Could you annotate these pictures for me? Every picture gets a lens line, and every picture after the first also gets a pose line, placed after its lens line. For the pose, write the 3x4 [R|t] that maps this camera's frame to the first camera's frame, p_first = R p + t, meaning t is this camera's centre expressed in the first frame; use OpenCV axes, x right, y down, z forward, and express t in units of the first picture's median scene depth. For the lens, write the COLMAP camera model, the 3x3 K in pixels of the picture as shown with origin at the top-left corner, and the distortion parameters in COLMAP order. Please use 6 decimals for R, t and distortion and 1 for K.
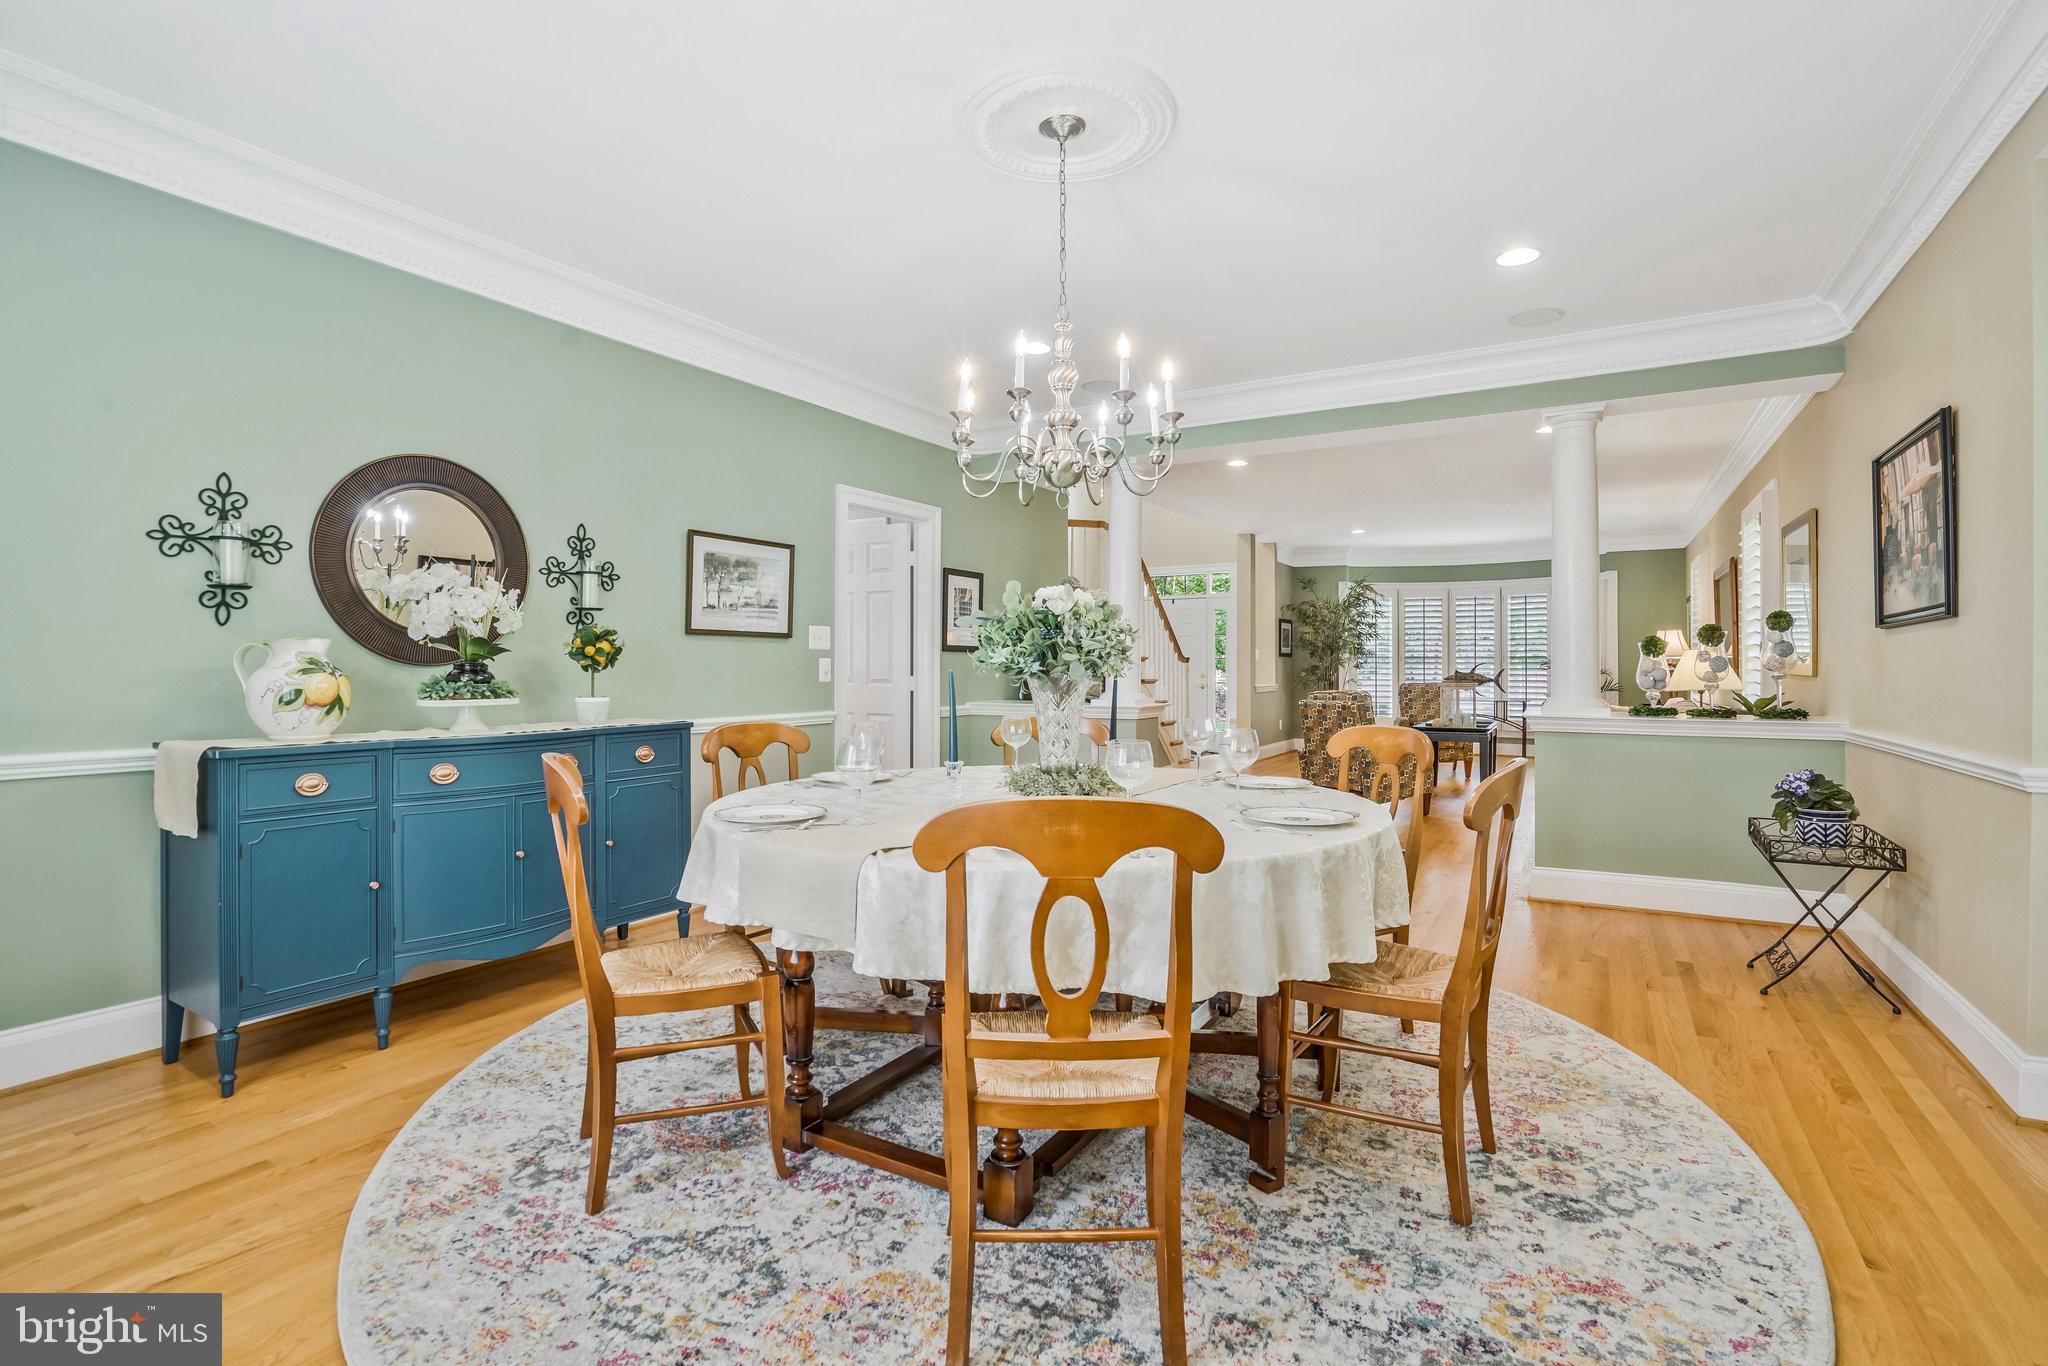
lens RADIAL K [[920.2, 0, 995.2], [0, 920.2, 658.3], [0, 0, 1]] dist [-0.032200, 0.000088]
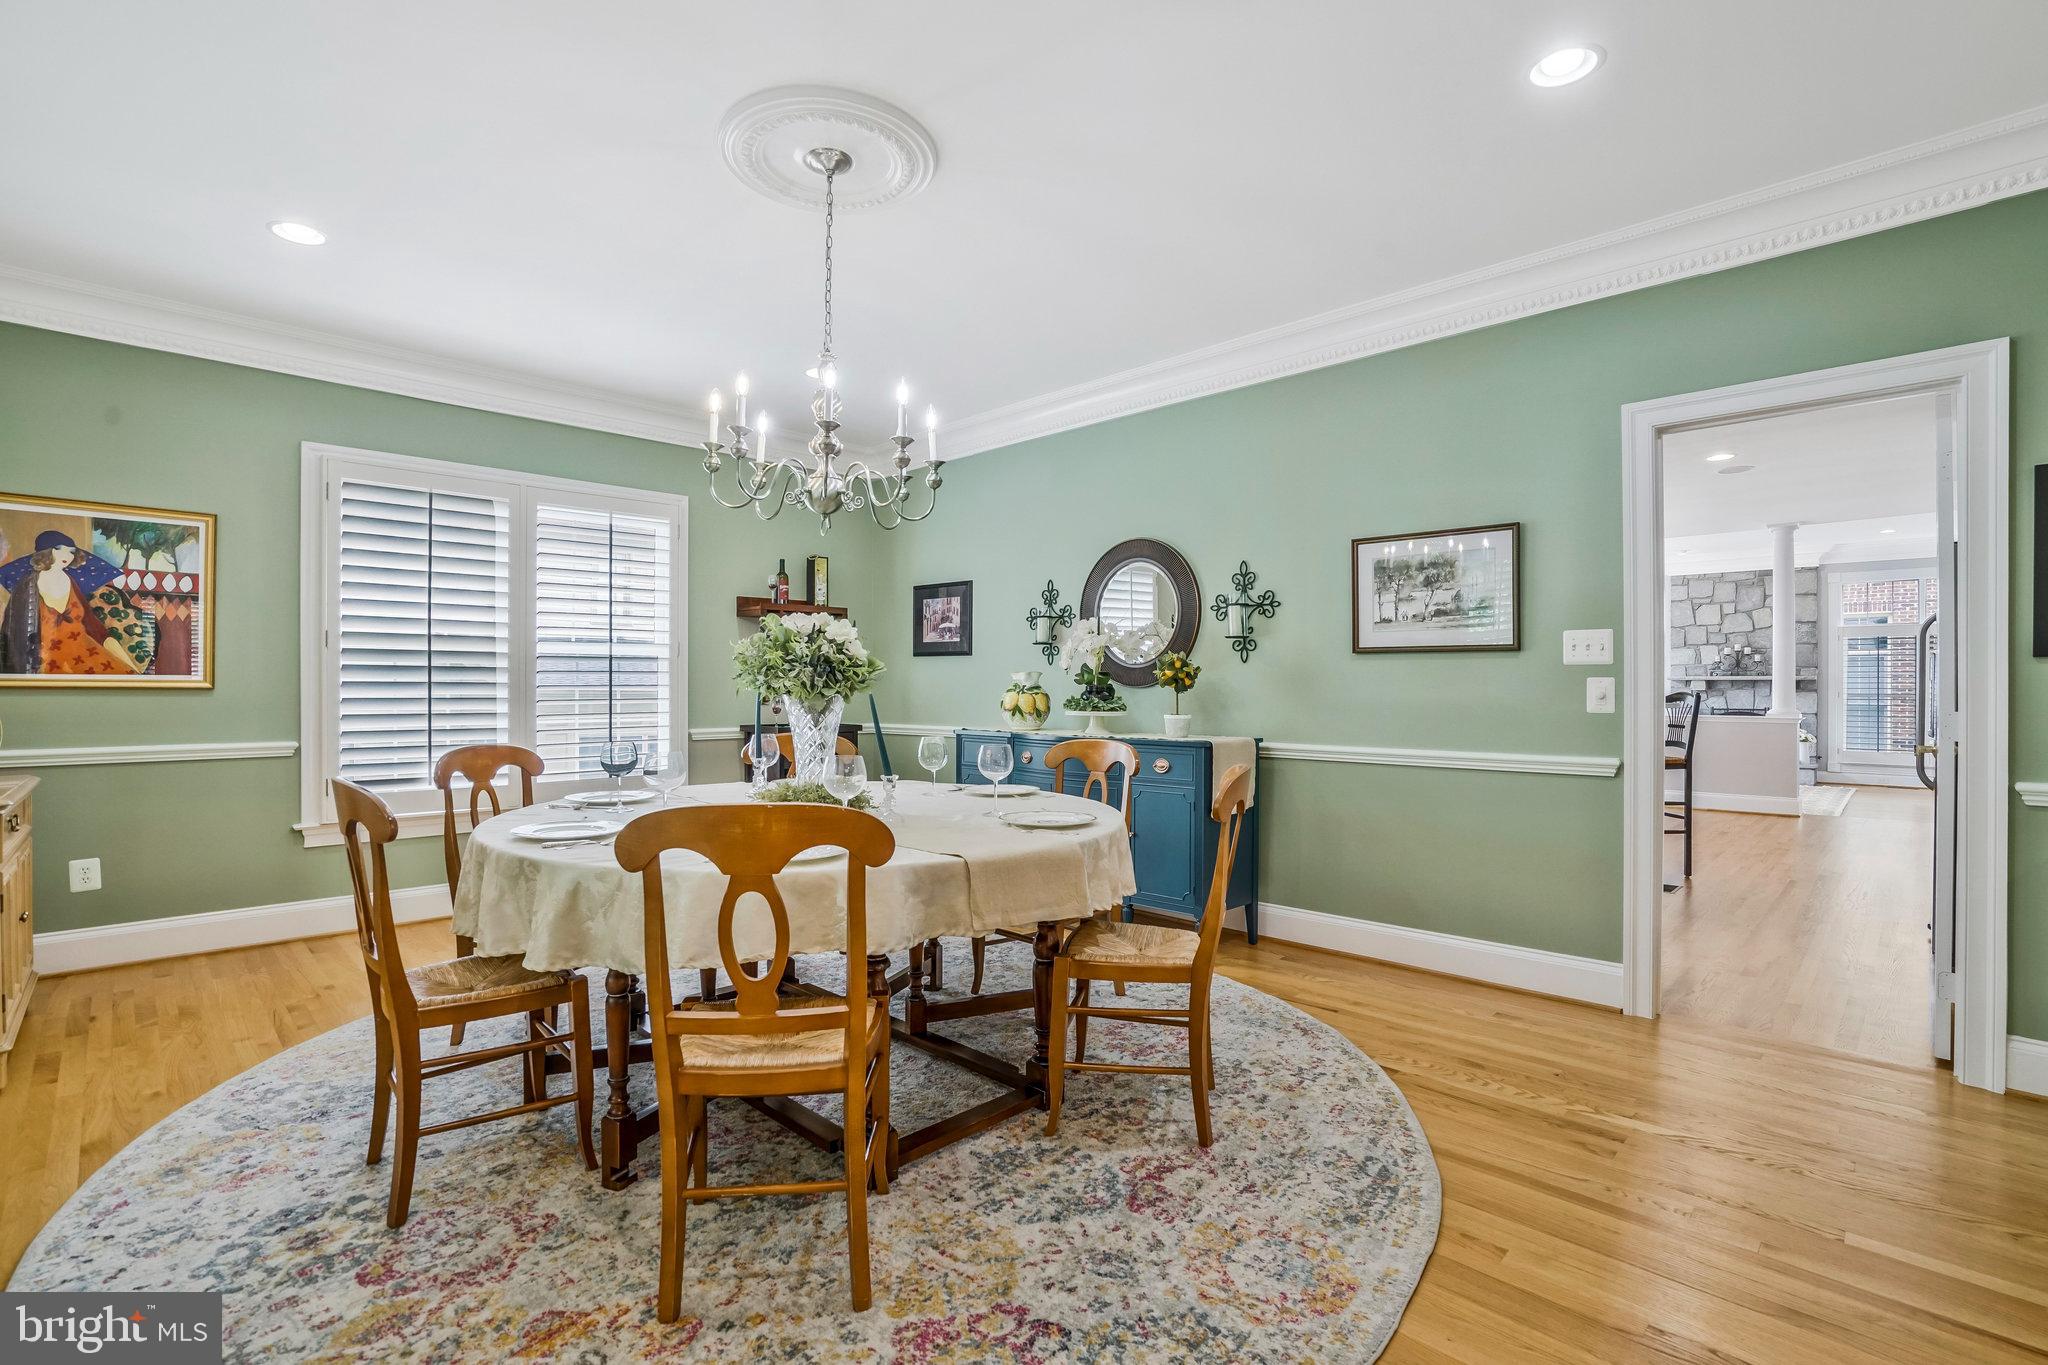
lens RADIAL K [[925.8, 0, 1050.9], [0, 925.8, 687.5], [0, 0, 1]] dist [-0.018888, 0.000681]
pose [[-0.188151, 0.004049, -0.982132, 0.797942], [0.005701, 0.999979, 0.003031, 0.004269], [0.982124, -0.005029, -0.188170, 1.100029]]
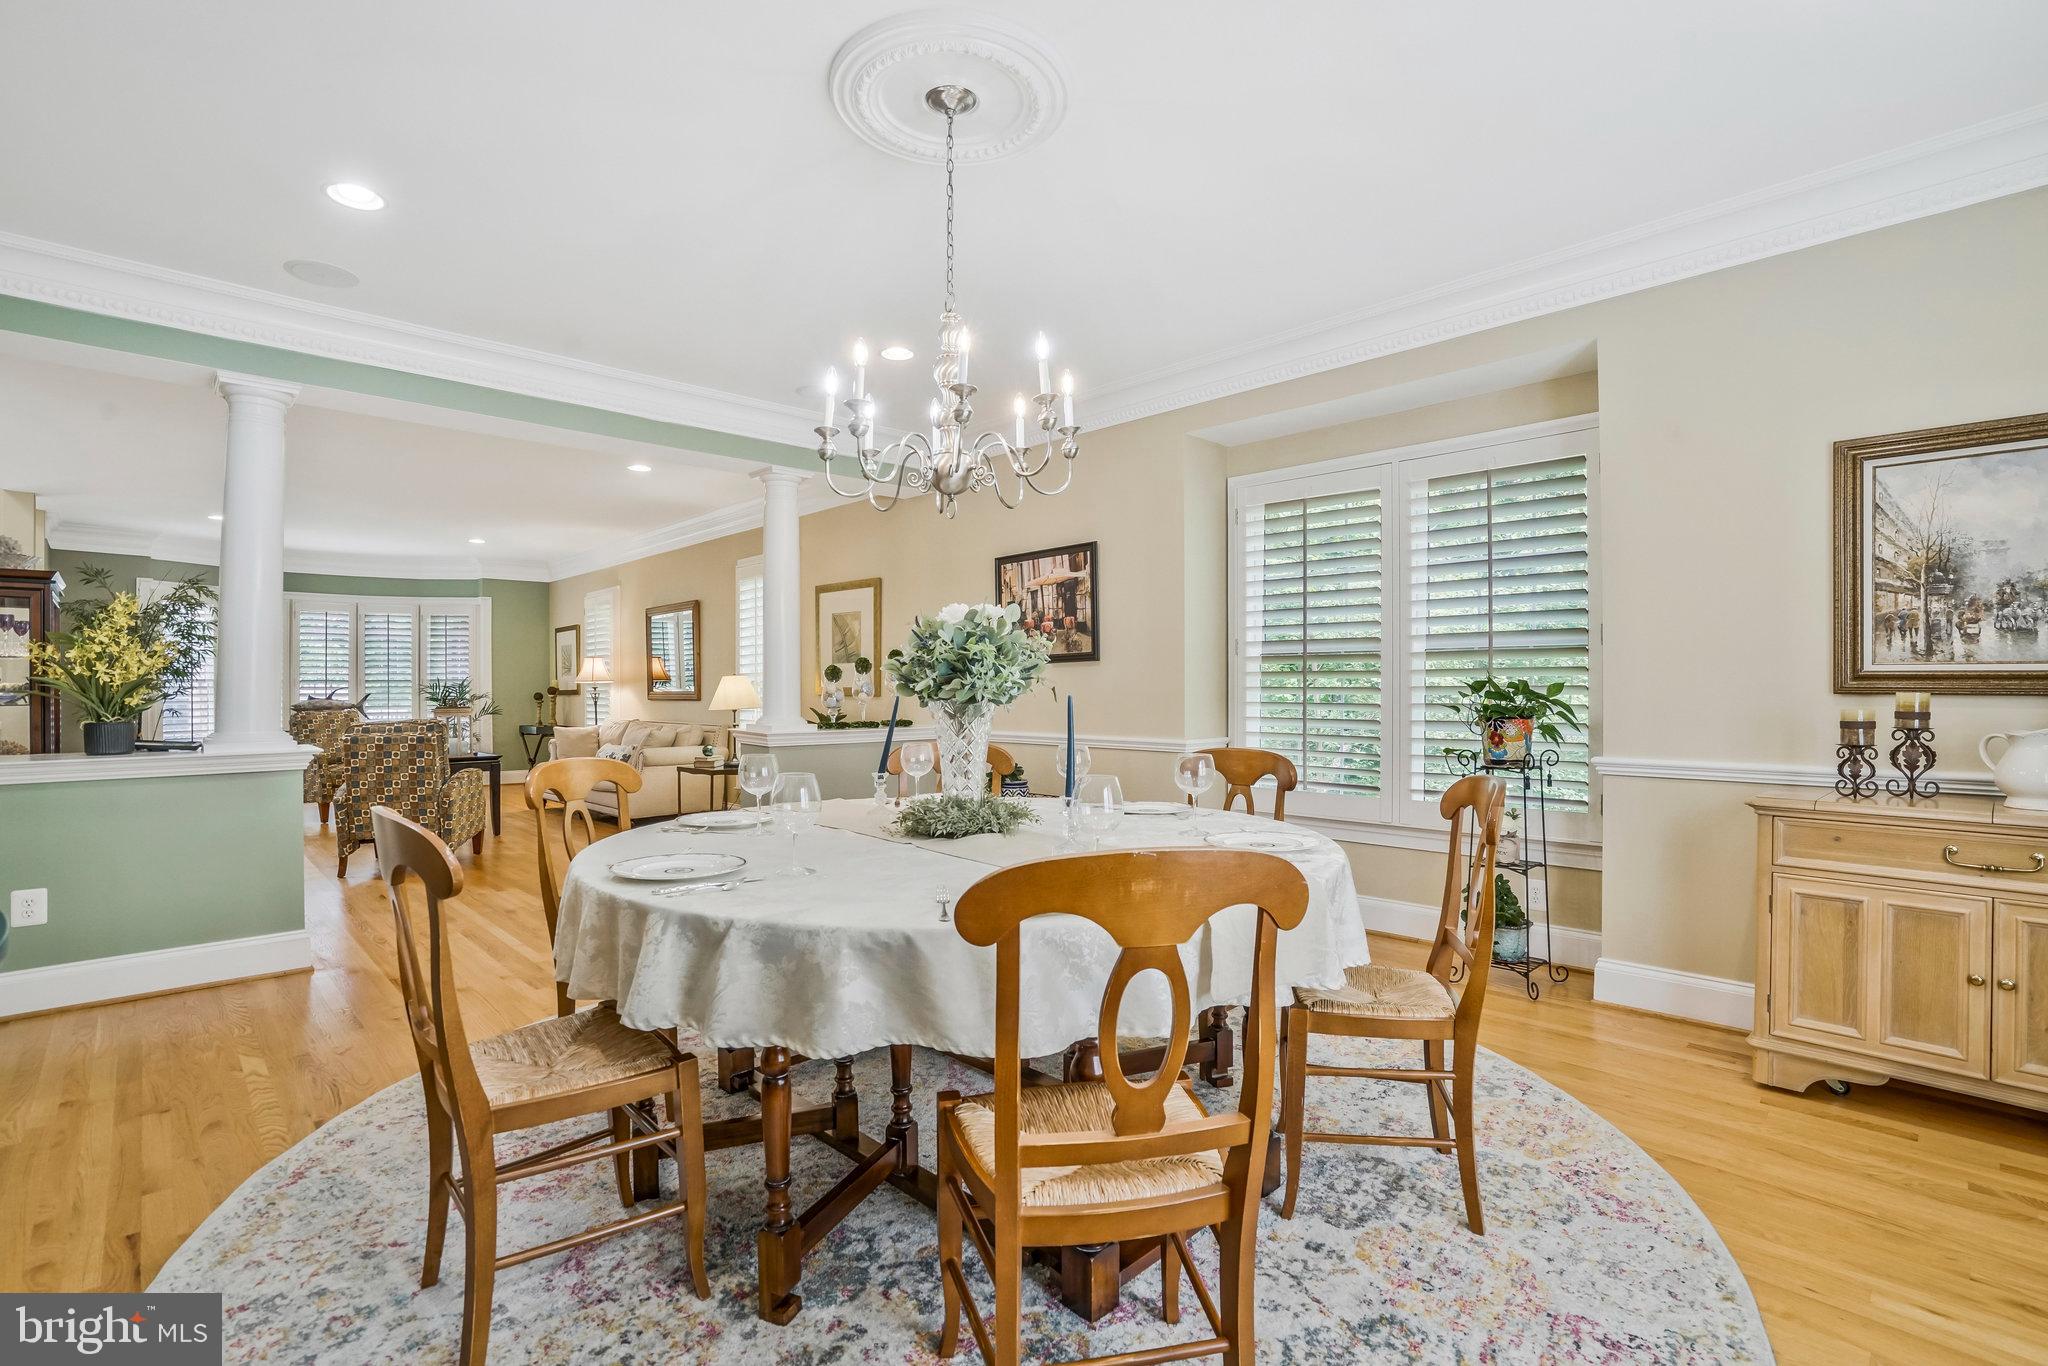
lens RADIAL K [[964.3, 0, 1014.7], [0, 964.3, 684.5], [0, 0, 1]] dist [-0.022404, -0.000053]
pose [[0.231025, 0.003465, 0.972942, -0.631741], [-0.005183, 0.999984, -0.002331, 0.005378], [-0.972934, -0.004504, 0.231040, 0.548715]]
